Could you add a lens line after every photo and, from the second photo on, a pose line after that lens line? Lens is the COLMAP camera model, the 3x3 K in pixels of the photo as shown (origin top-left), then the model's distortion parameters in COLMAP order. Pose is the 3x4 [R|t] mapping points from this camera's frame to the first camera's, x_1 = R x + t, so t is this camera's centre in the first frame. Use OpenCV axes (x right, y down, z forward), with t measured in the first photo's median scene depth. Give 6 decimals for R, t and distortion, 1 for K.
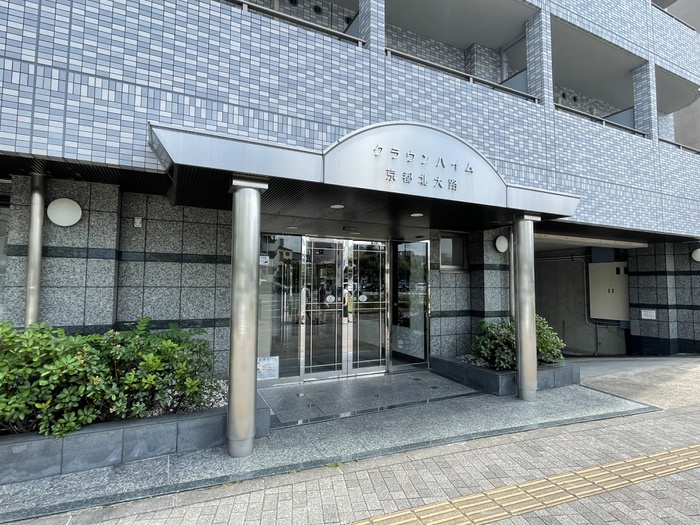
lens RADIAL K [[376.7, 0, 349.1], [0, 376.7, 263.0], [0, 0, 1]] dist [-0.003714, -0.001212]
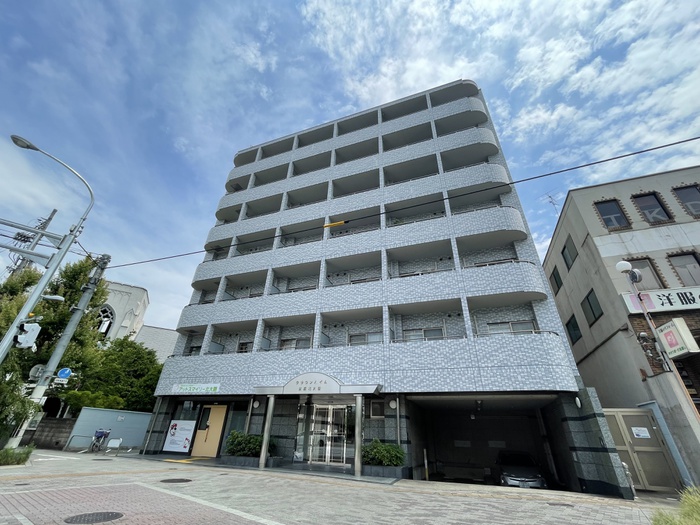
lens RADIAL K [[287.0, 0, 352.9], [0, 287.0, 265.2], [0, 0, 1]] dist [-0.001905, -0.000044]
pose [[0.692836, -0.353533, -0.628485, 2.687003], [0.014503, 0.878225, -0.478028, 0.055596], [0.720950, 0.322080, 0.613593, -0.756418]]
